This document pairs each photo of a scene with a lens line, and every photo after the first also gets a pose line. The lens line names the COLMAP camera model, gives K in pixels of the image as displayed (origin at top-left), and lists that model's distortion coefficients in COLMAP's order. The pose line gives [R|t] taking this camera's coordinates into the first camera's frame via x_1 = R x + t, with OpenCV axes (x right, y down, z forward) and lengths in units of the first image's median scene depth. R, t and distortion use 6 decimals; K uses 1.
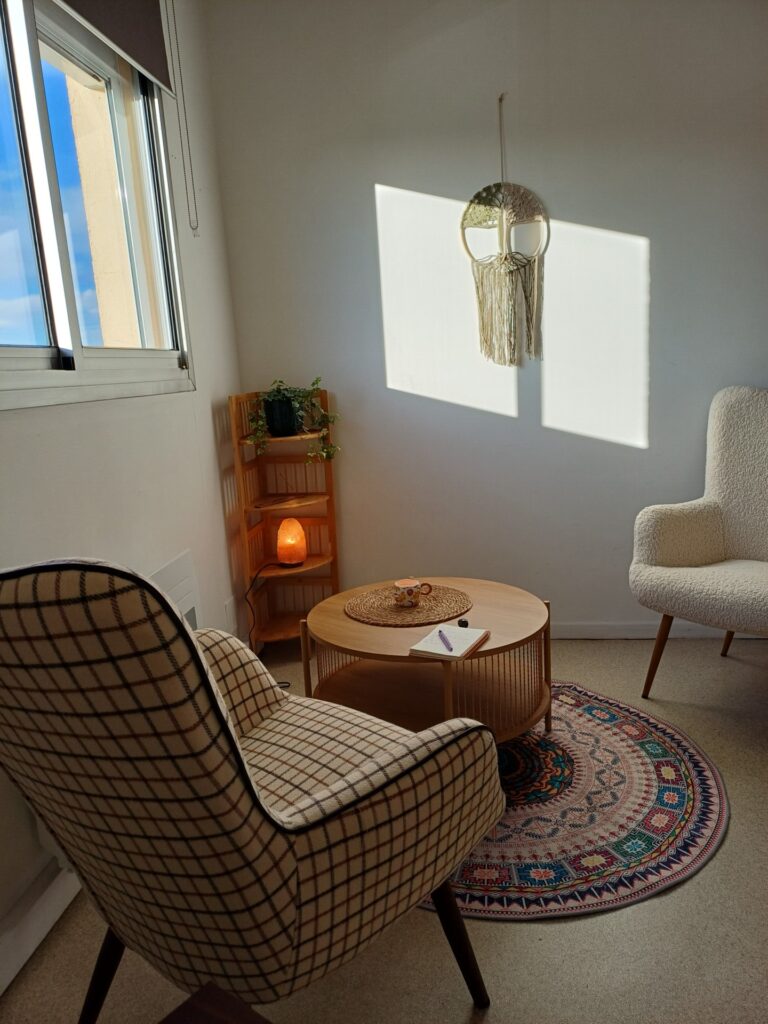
lens RADIAL K [[737.8, 0, 384.0], [0, 737.8, 512.0], [0, 0, 1]] dist [0.000720, -0.000205]
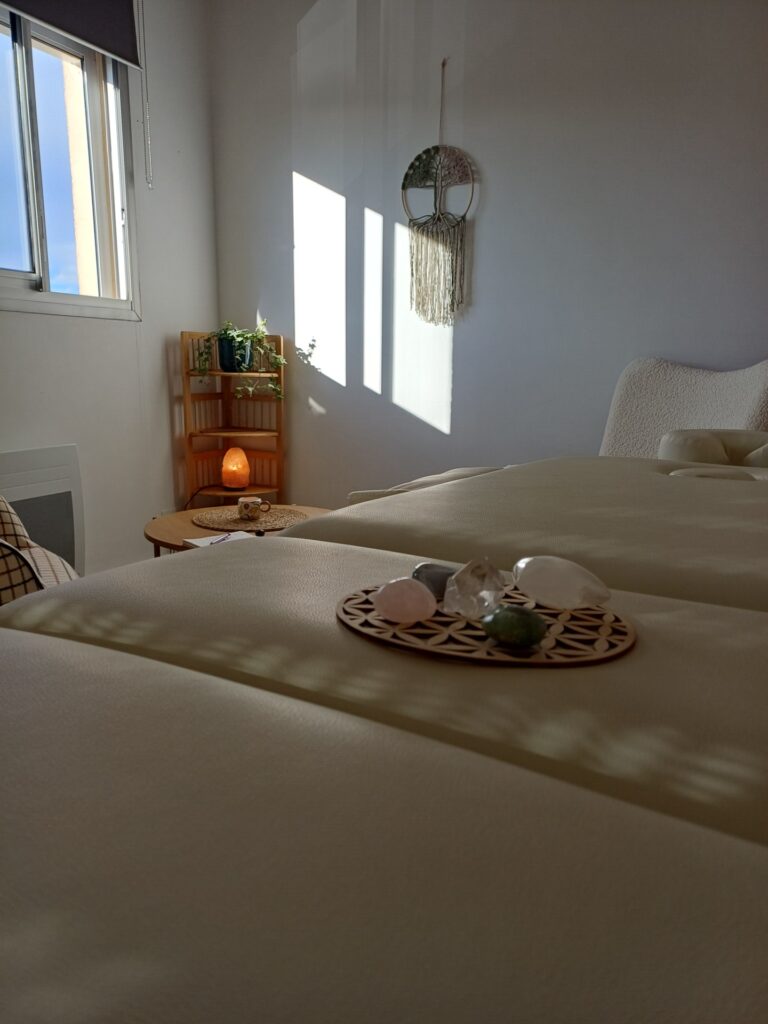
lens RADIAL K [[737.8, 0, 384.0], [0, 737.8, 512.0], [0, 0, 1]] dist [0.000720, -0.000205]
pose [[0.950572, 0.132937, -0.280609, 0.440829], [-0.128814, 0.991114, 0.033172, 0.041839], [0.282525, 0.004614, 0.959249, -0.018871]]
